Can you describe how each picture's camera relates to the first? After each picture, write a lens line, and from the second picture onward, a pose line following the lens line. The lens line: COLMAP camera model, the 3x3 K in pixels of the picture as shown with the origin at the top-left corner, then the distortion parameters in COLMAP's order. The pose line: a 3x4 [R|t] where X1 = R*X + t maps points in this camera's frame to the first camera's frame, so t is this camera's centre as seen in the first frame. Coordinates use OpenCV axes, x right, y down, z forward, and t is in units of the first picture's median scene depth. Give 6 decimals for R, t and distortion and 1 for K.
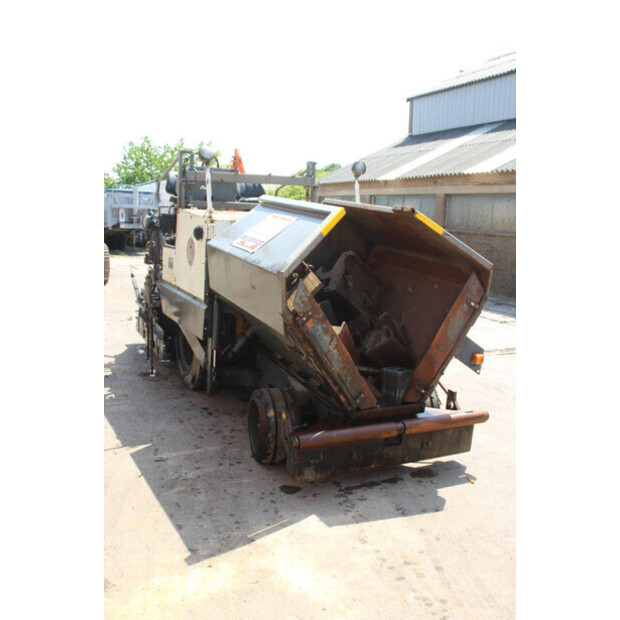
lens RADIAL K [[599.4, 0, 305.1], [0, 599.4, 311.2], [0, 0, 1]] dist [-0.071440, 0.000000]
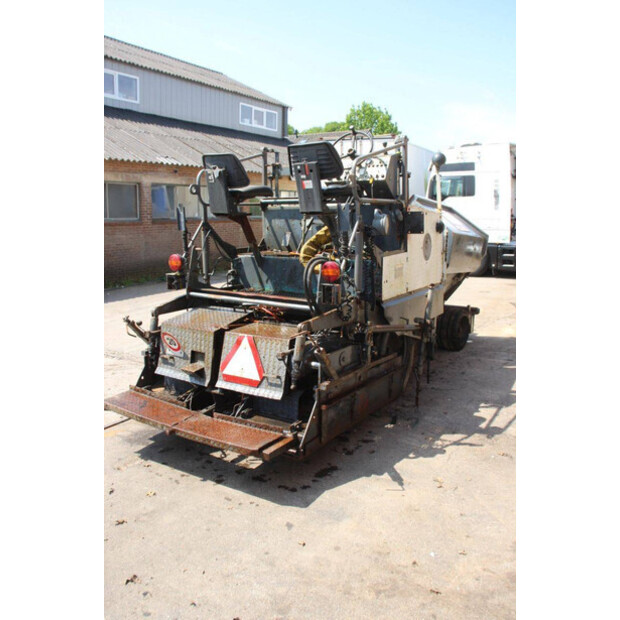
lens RADIAL K [[541.7, 0, 314.2], [0, 541.7, 314.8], [0, 0, 1]] dist [-0.111402, 0.048756]
pose [[-0.547014, -0.191922, 0.814826, -1.165850], [0.113855, 0.947263, 0.299549, -0.390704], [-0.829345, 0.256629, -0.496315, 2.228842]]
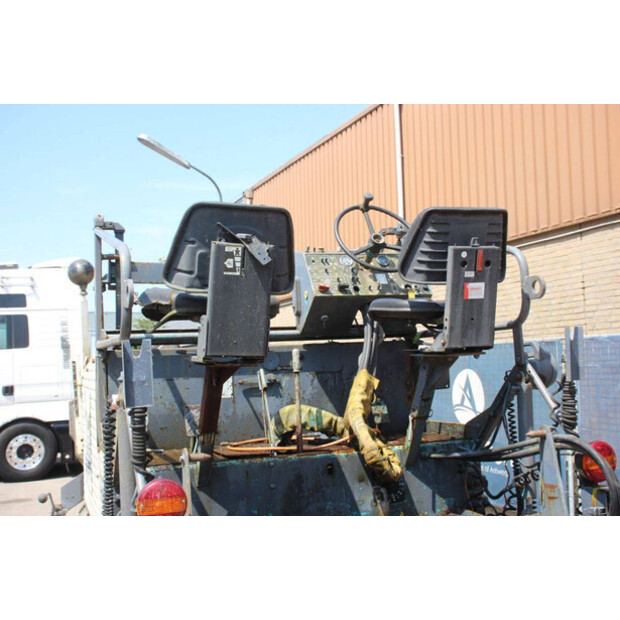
lens RADIAL K [[762.1, 0, 323.7], [0, 762.1, 310.4], [0, 0, 1]] dist [0.031975, 0.000000]
pose [[-0.995744, 0.007471, 0.091855, -0.290566], [0.015673, 0.995918, 0.088891, -0.369221], [-0.090815, 0.089953, -0.991797, 2.368110]]
